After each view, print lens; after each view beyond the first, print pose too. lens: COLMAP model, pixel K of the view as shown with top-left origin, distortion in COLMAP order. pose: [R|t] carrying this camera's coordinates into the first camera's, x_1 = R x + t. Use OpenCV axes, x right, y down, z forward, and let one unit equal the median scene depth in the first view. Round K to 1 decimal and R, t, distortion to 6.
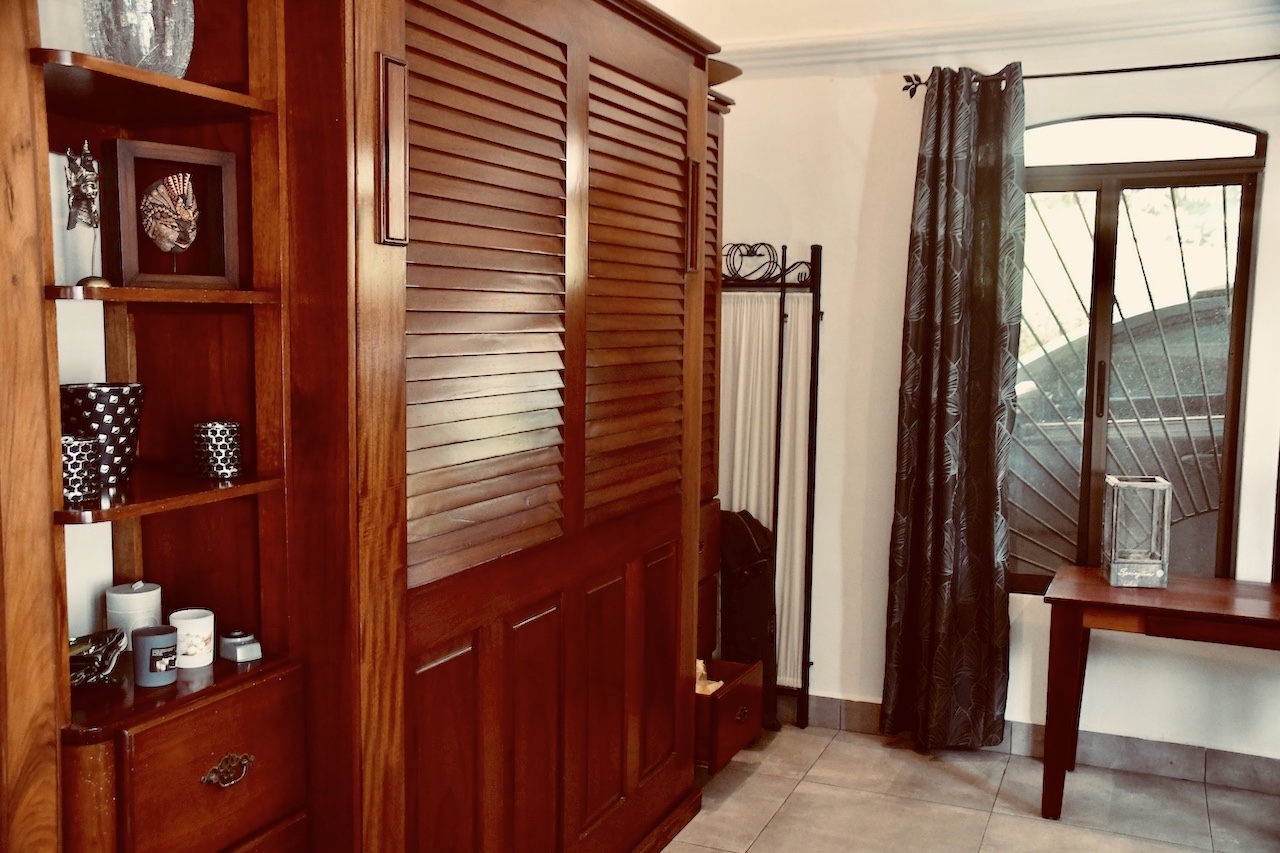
lens RADIAL K [[1272.5, 0, 638.8], [0, 1272.5, 418.5], [0, 0, 1]] dist [0.040832, 0.000000]
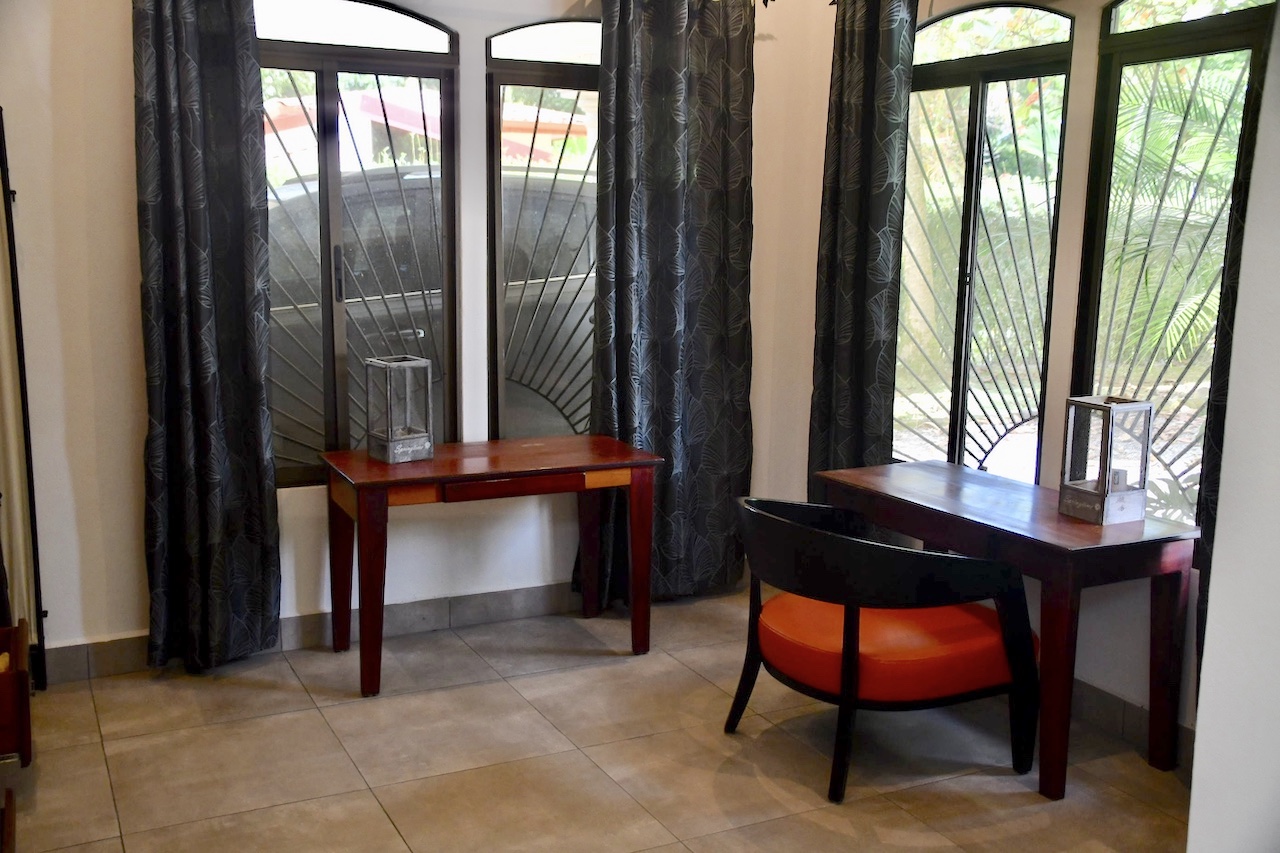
lens RADIAL K [[1272.5, 0, 651.2], [0, 1272.5, 425.8], [0, 0, 1]] dist [0.040832, 0.000000]
pose [[0.646682, -0.124209, 0.752578, -0.252924], [0.058308, 0.991815, 0.113591, -0.004725], [-0.760527, -0.029576, 0.648632, 0.159047]]
